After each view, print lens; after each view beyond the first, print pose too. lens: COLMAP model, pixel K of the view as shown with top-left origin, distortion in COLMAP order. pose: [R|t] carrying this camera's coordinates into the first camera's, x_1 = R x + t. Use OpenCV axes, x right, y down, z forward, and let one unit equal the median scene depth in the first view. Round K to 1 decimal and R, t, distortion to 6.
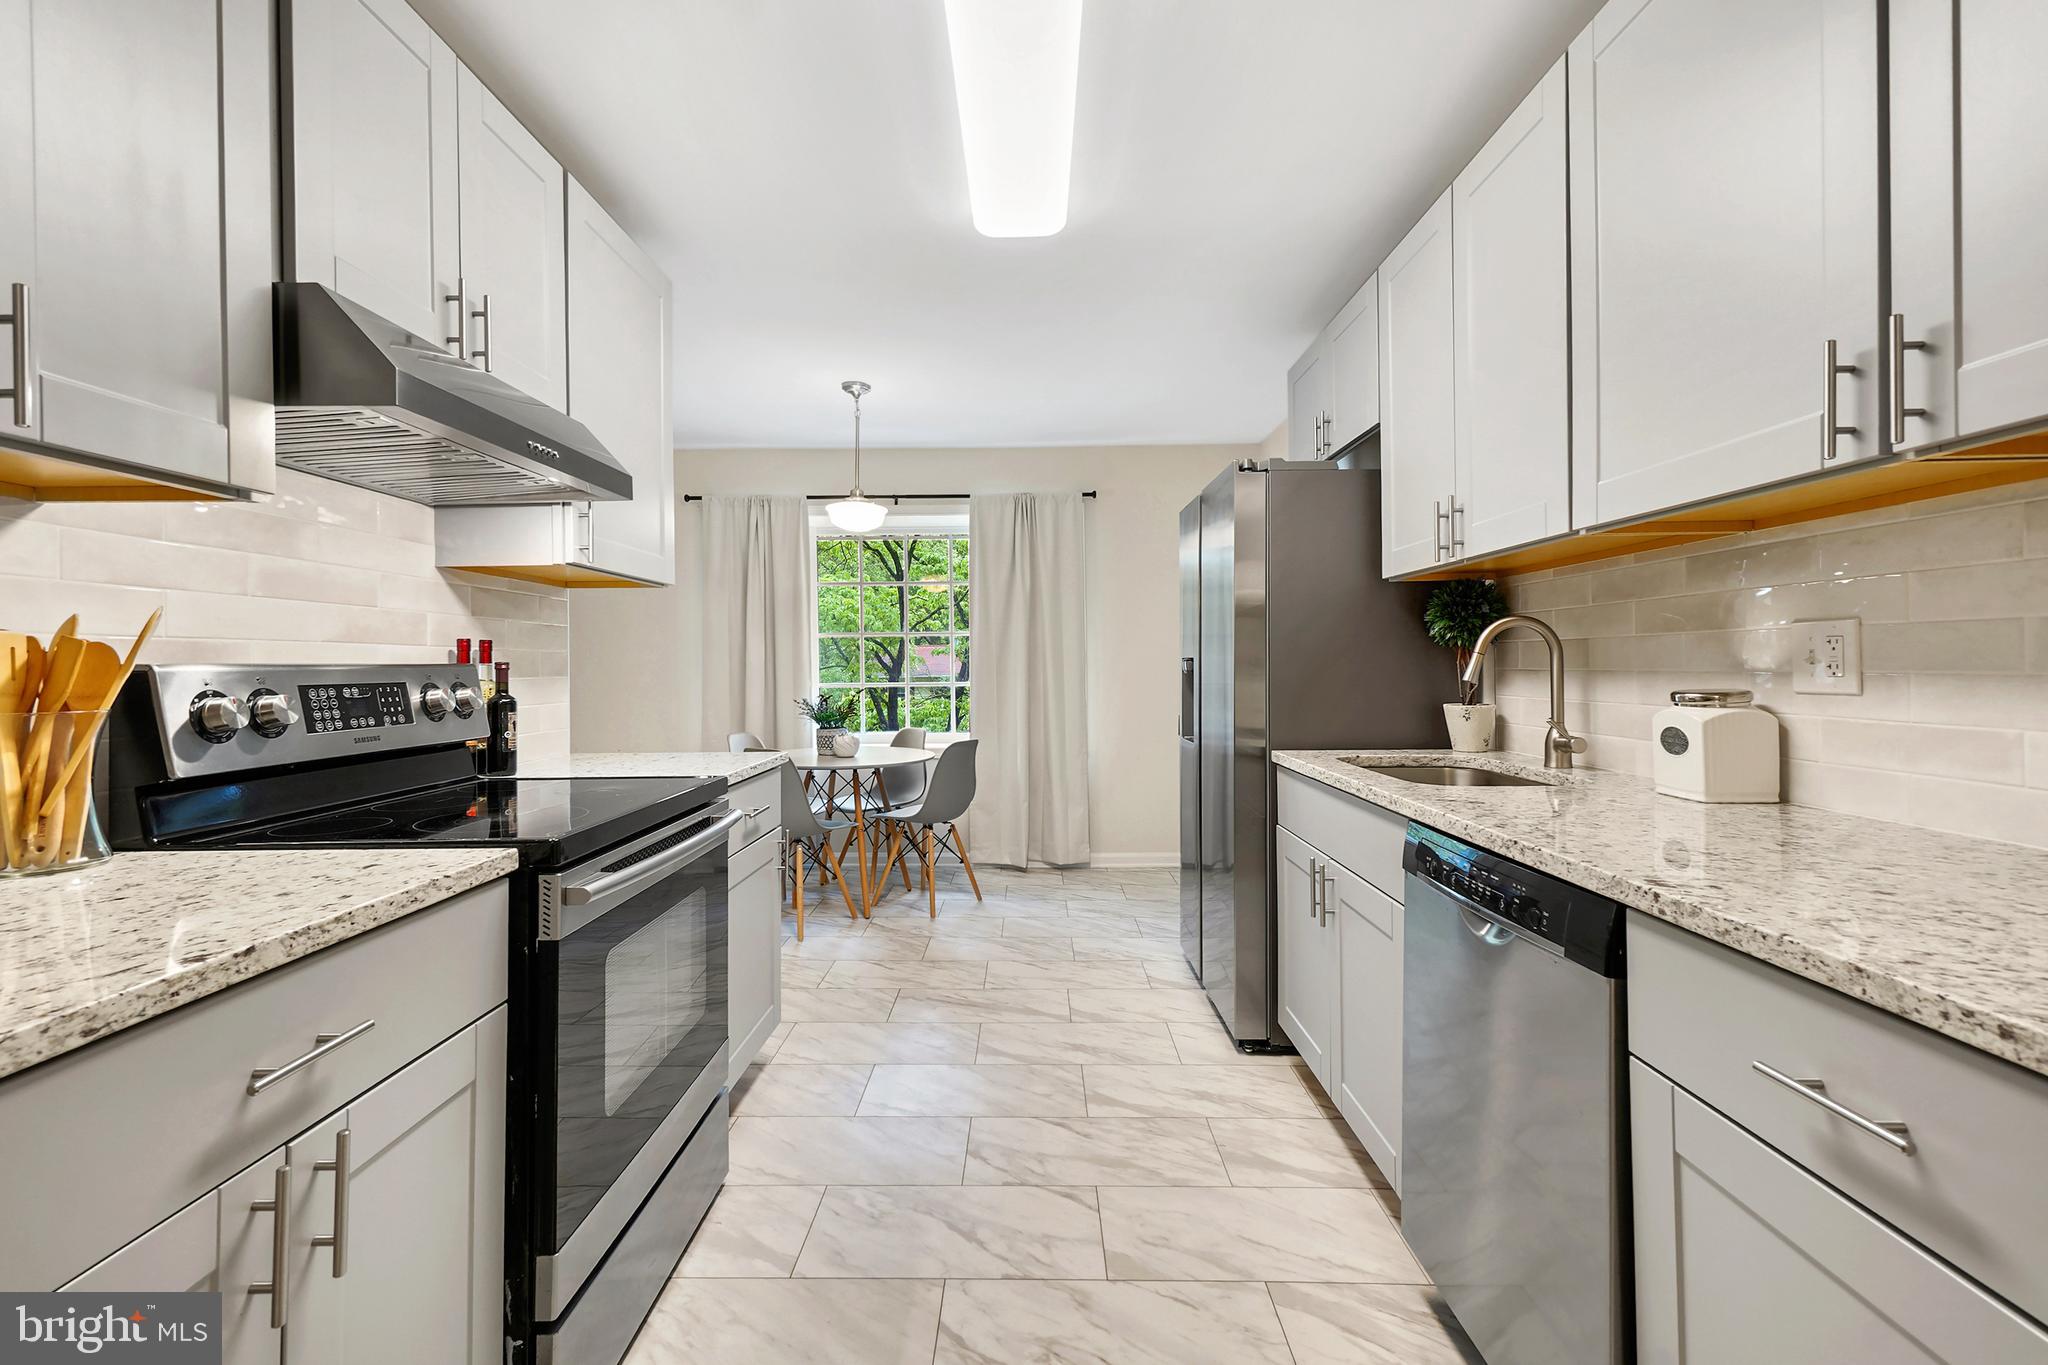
lens RADIAL K [[896.1, 0, 1012.2], [0, 896.1, 667.2], [0, 0, 1]] dist [-0.011446, -0.000242]
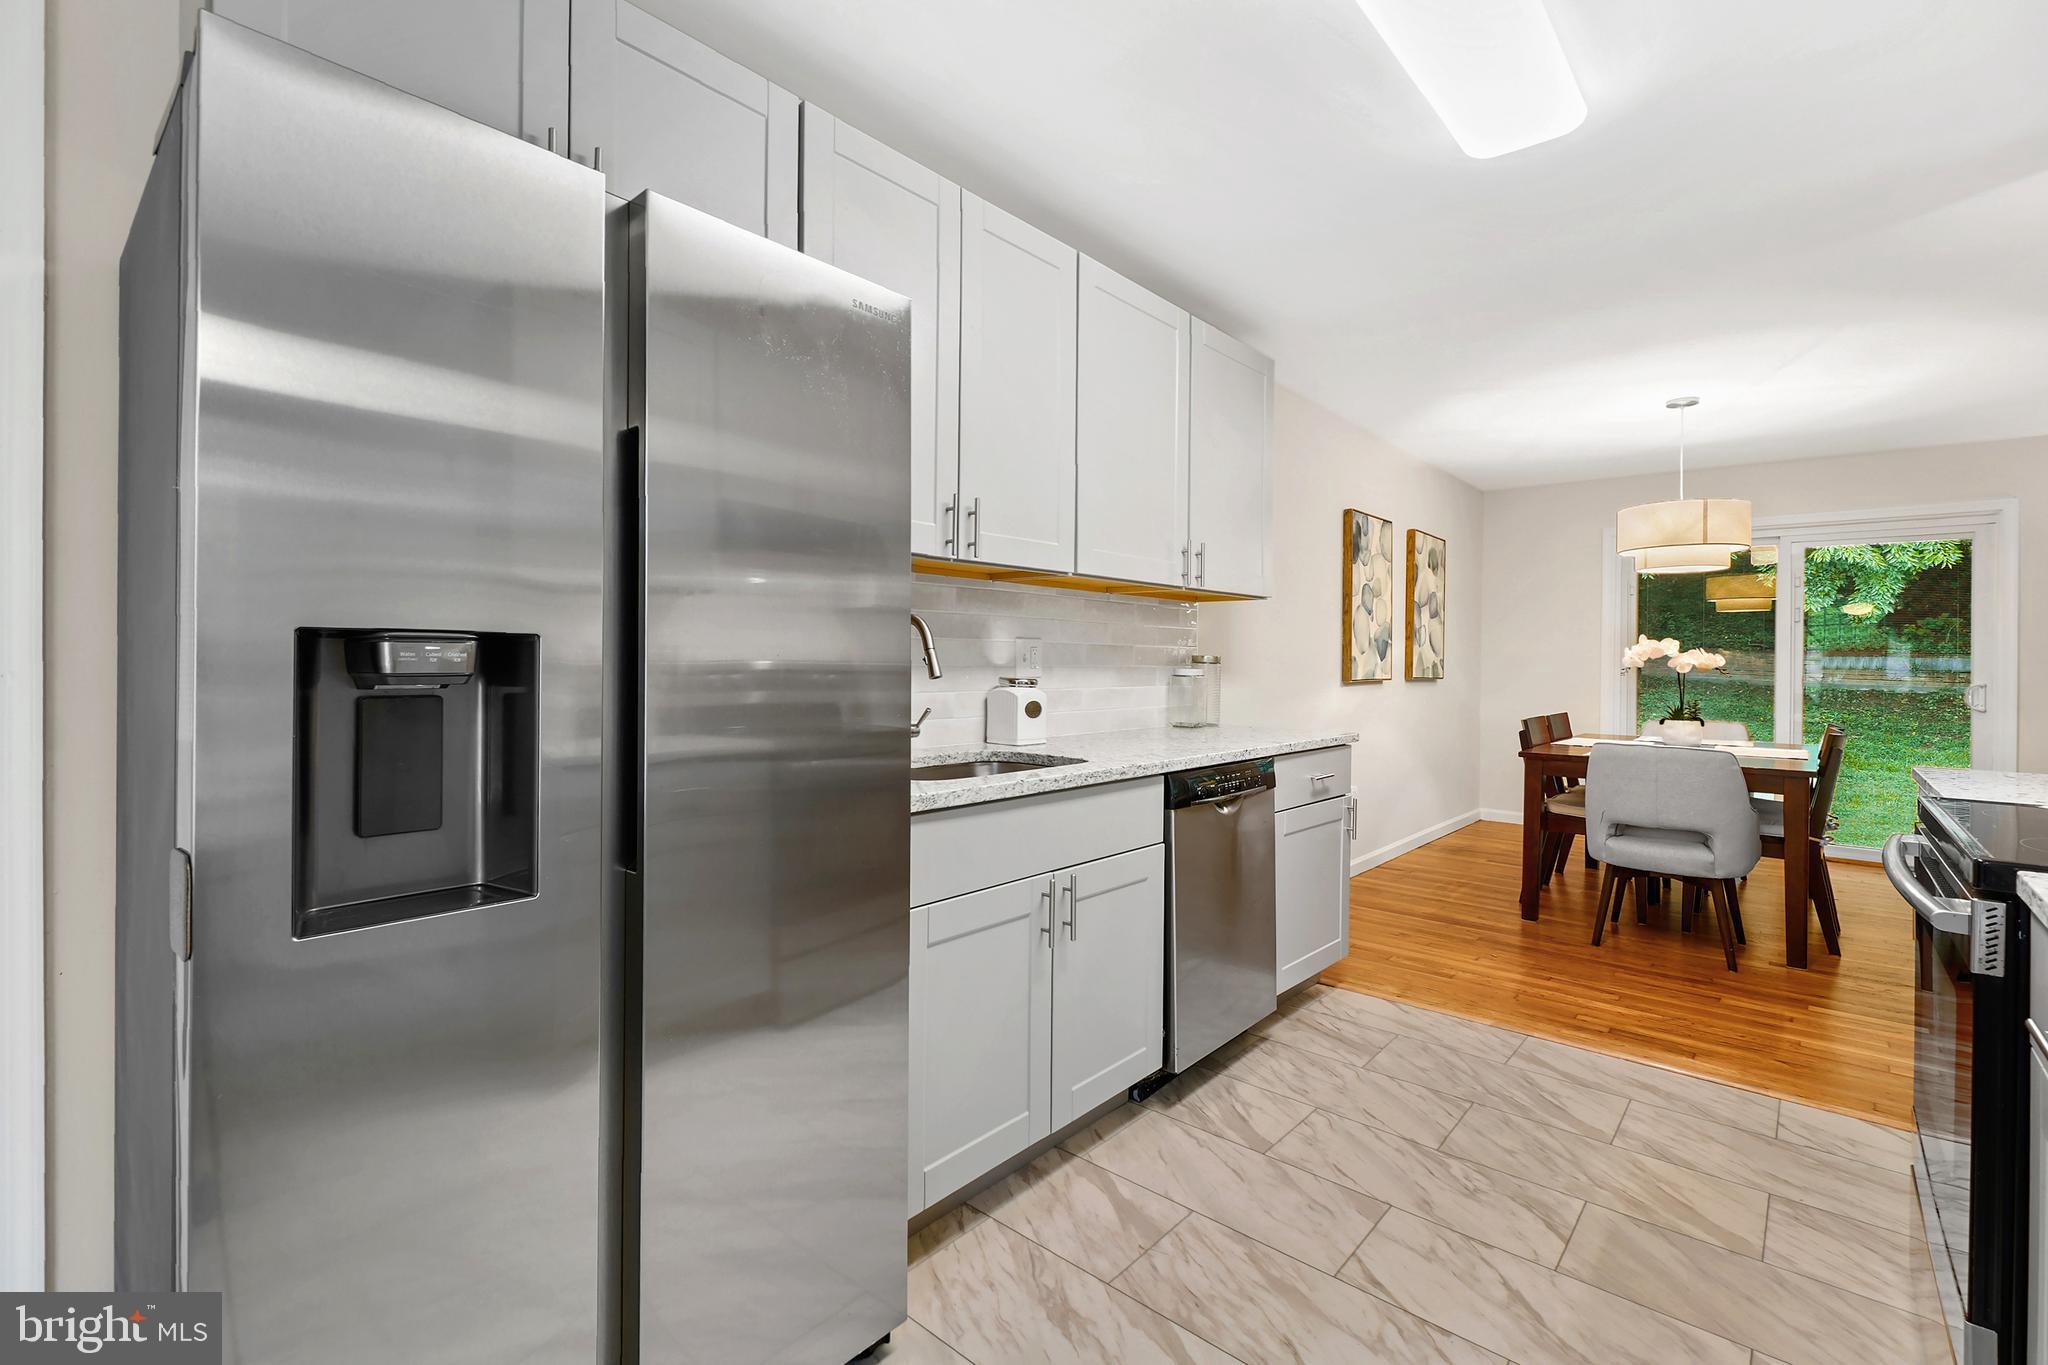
lens RADIAL K [[909.6, 0, 1014.8], [0, 909.6, 661.5], [0, 0, 1]] dist [-0.000011, -0.000466]
pose [[-0.762535, 0.001518, 0.646945, -0.132835], [-0.000402, 0.999996, -0.002820, 0.000394], [-0.646946, -0.002410, -0.762532, 1.053099]]
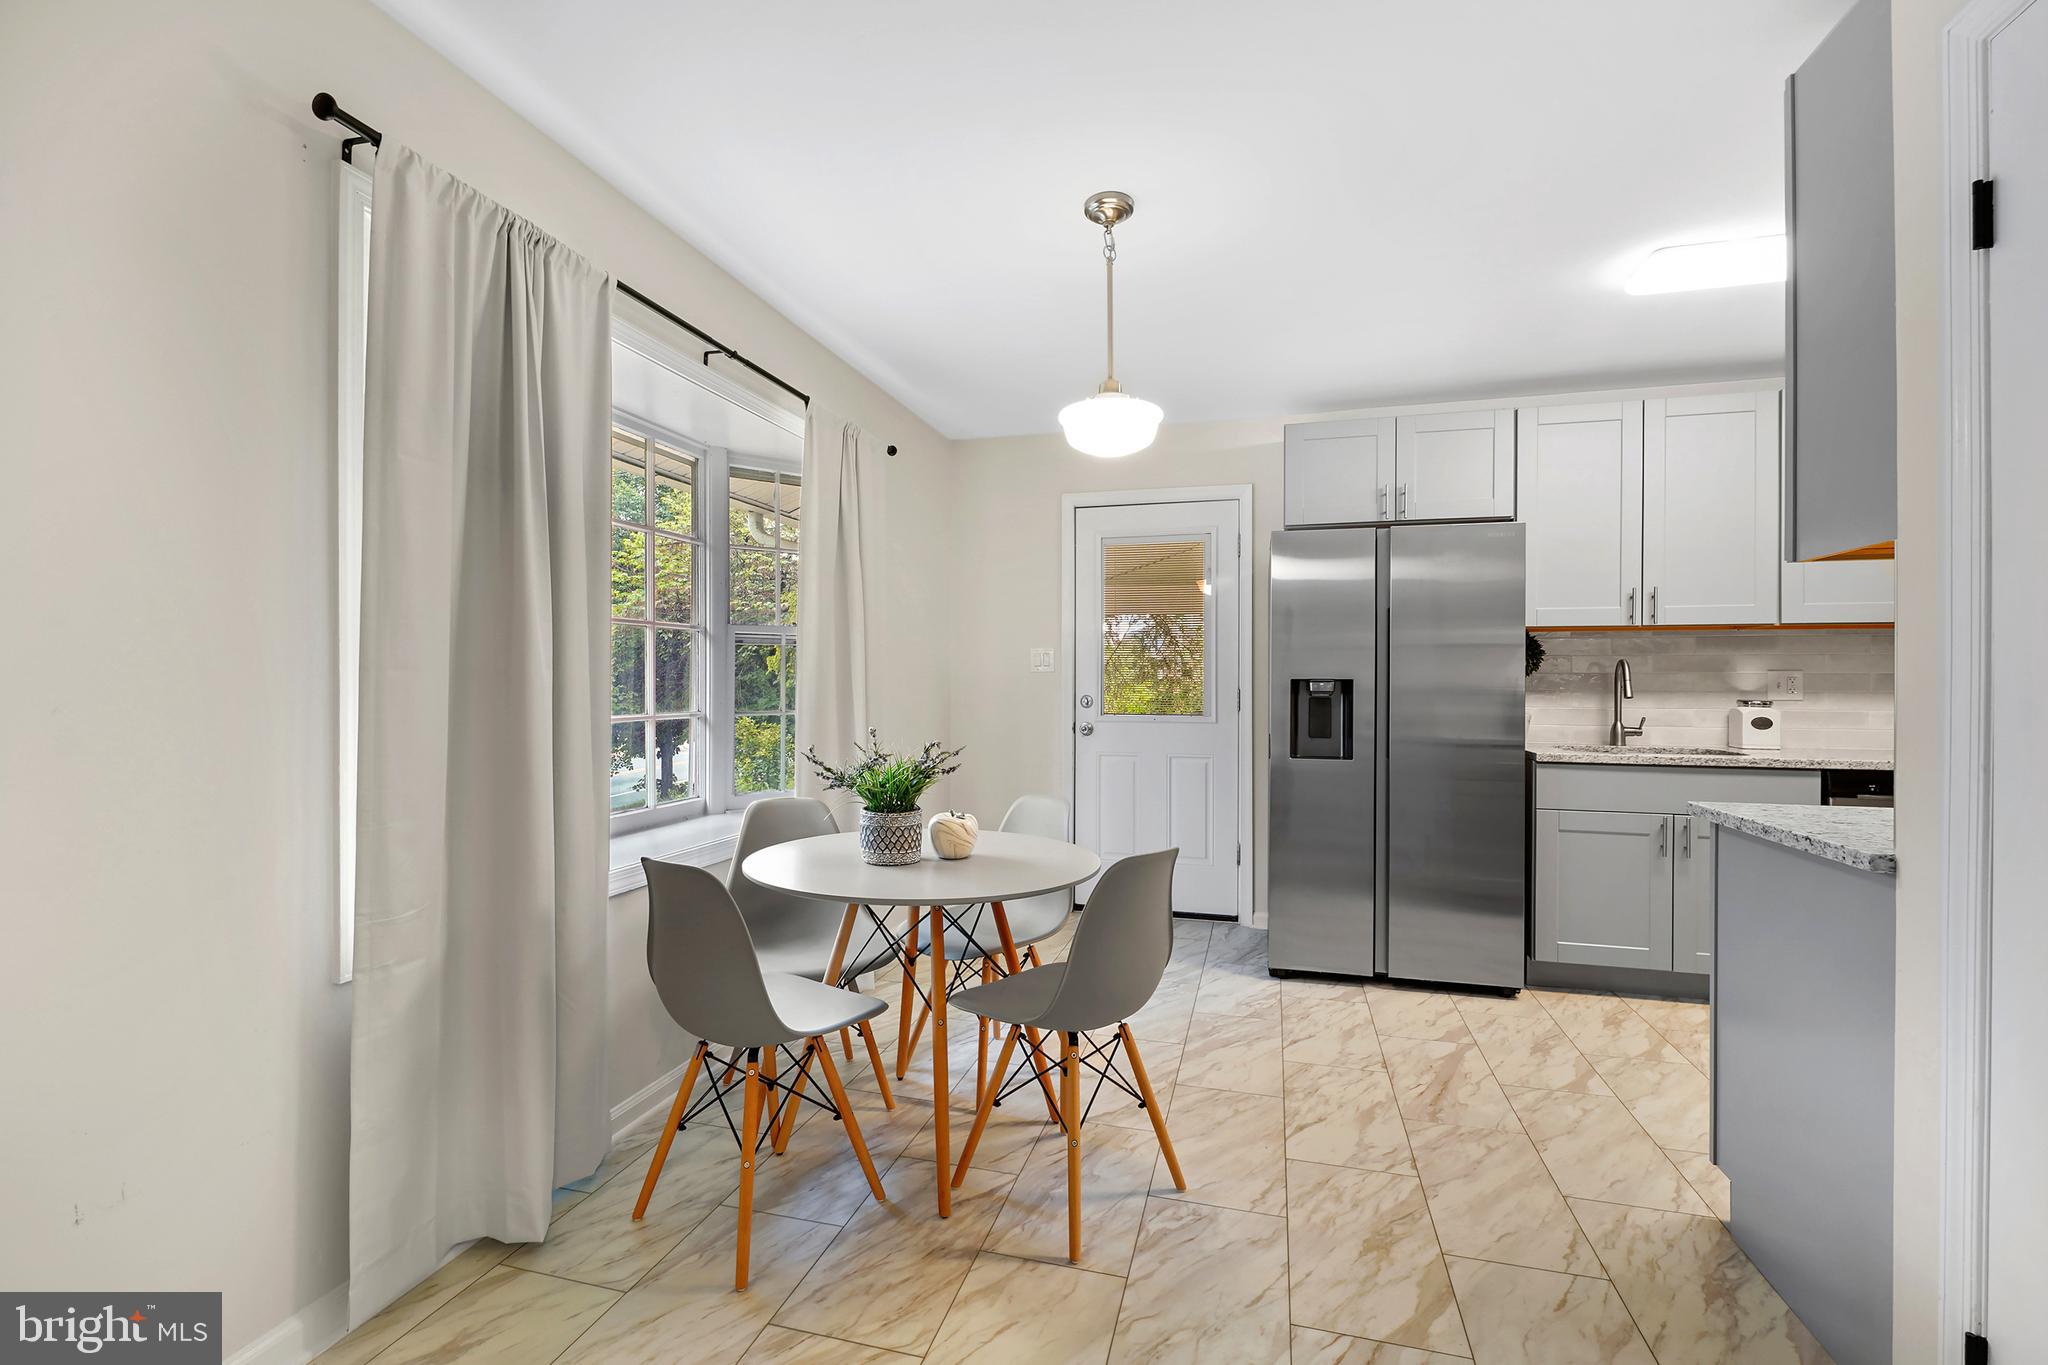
lens RADIAL K [[900.6, 0, 1018.1], [0, 900.6, 678.0], [0, 0, 1]] dist [-0.001175, -0.000459]
pose [[0.246285, 0.012124, 0.969122, -0.861068], [-0.003321, 0.999926, -0.011666, 0.001359], [-0.969192, -0.000345, 0.246307, 1.036429]]
